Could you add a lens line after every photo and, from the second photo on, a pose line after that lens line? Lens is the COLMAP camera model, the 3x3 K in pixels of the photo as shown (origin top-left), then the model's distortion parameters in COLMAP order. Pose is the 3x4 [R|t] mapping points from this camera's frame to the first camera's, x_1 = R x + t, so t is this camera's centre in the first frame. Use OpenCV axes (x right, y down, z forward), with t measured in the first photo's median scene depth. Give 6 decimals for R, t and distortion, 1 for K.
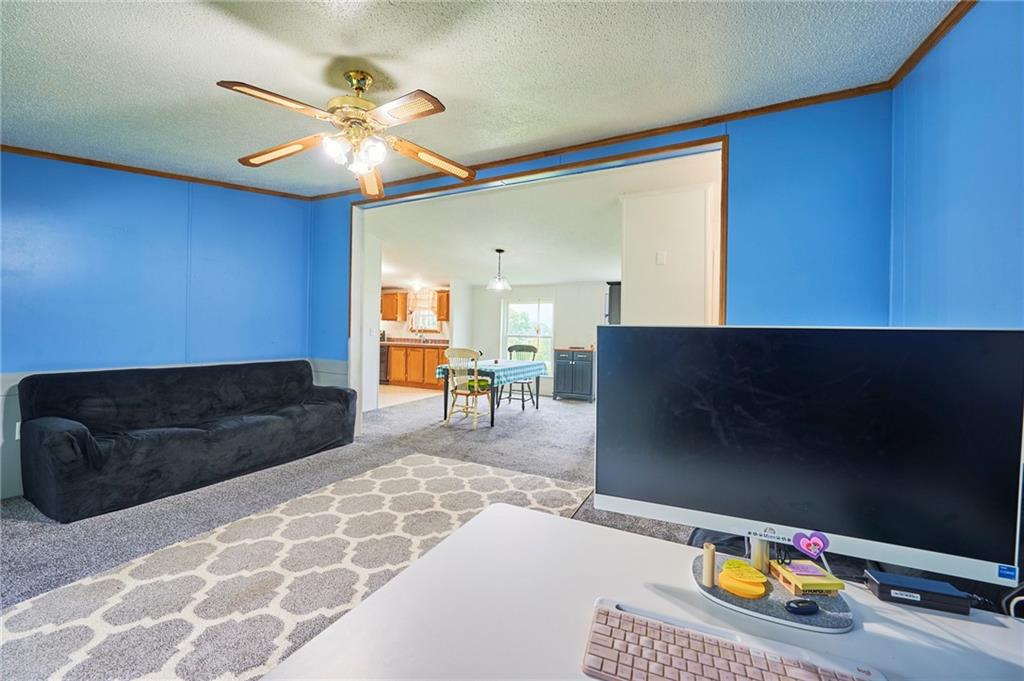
lens RADIAL K [[404.0, 0, 509.7], [0, 404.0, 333.3], [0, 0, 1]] dist [-0.001027, -0.000275]
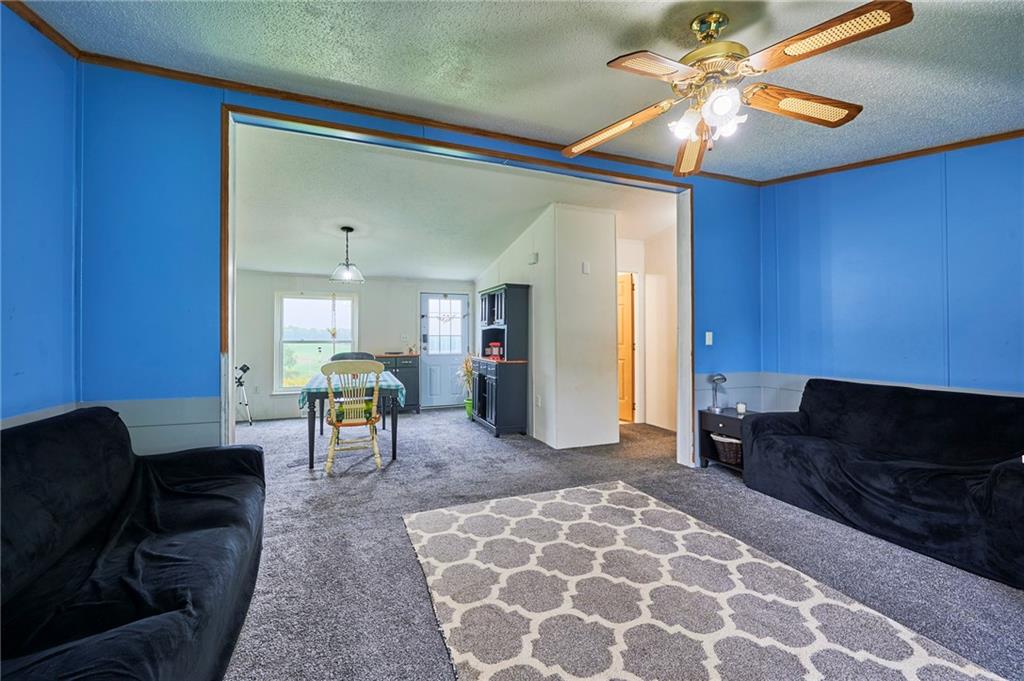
lens RADIAL K [[424.5, 0, 511.3], [0, 424.5, 333.5], [0, 0, 1]] dist [-0.003808, 0.000562]
pose [[0.658095, -0.015019, 0.752785, -0.496222], [0.014542, 0.999868, 0.007236, -0.011928], [-0.752794, 0.006185, 0.658227, 0.291622]]
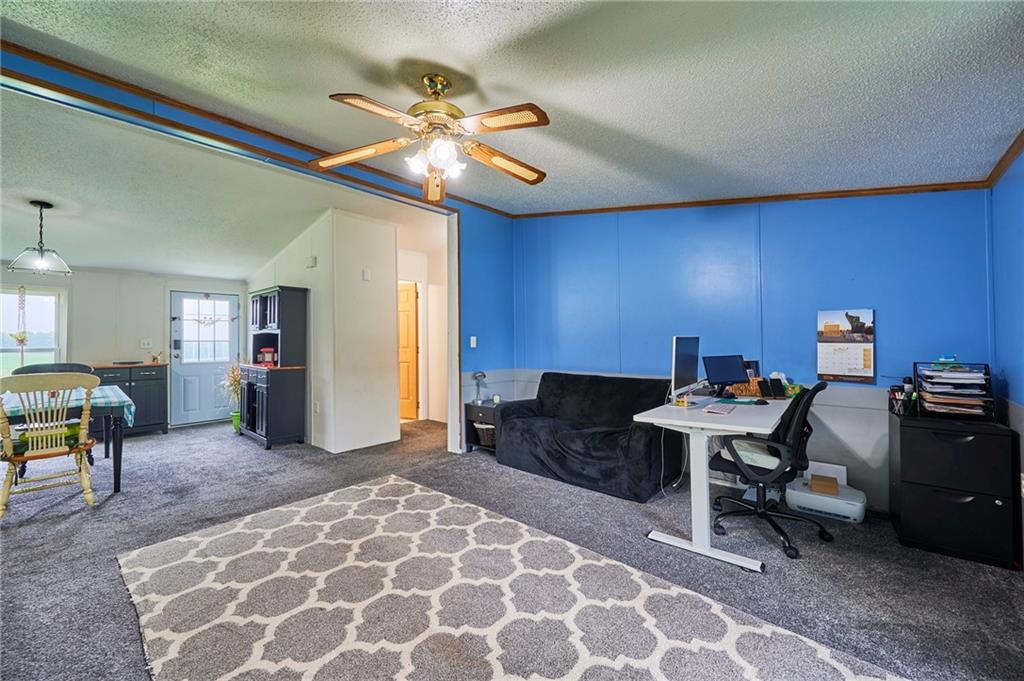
lens RADIAL K [[404.0, 0, 515.4], [0, 404.0, 334.4], [0, 0, 1]] dist [-0.001027, -0.000275]
pose [[0.244990, -0.008965, 0.969484, -0.496783], [0.013617, 0.999890, 0.005805, -0.012156], [-0.969430, 0.011779, 0.245085, 0.229092]]
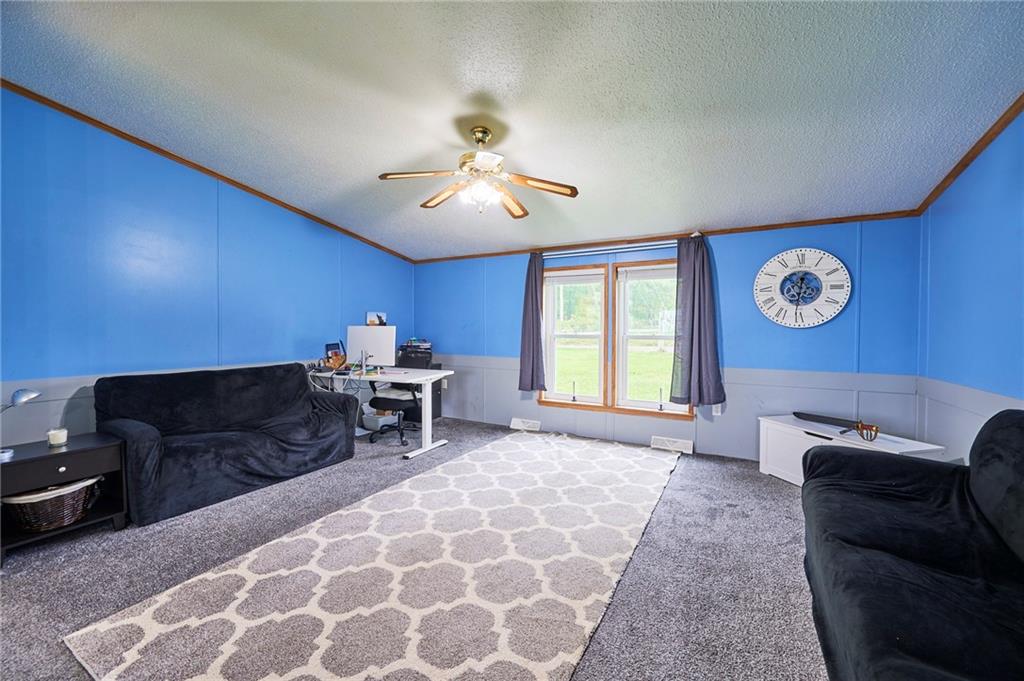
lens RADIAL K [[404.0, 0, 513.7], [0, 404.0, 333.8], [0, 0, 1]] dist [-0.001027, -0.000275]
pose [[-0.999318, -0.024760, 0.027382, -0.206525], [-0.024424, 0.999623, 0.012561, -0.004418], [-0.027682, 0.011884, -0.999546, 0.897121]]
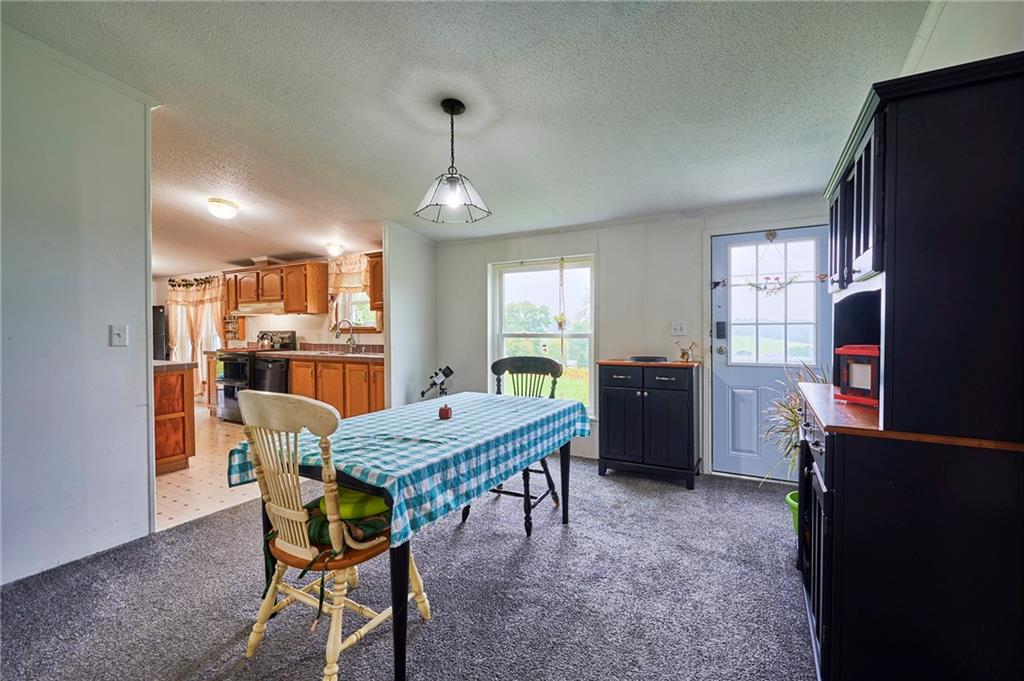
lens RADIAL K [[424.5, 0, 514.1], [0, 424.5, 337.8], [0, 0, 1]] dist [-0.003808, 0.000562]
pose [[0.998611, -0.028472, -0.044323, 0.051722], [0.029483, 0.999316, 0.022324, -0.002652], [0.043657, -0.023599, 0.998768, 0.722695]]
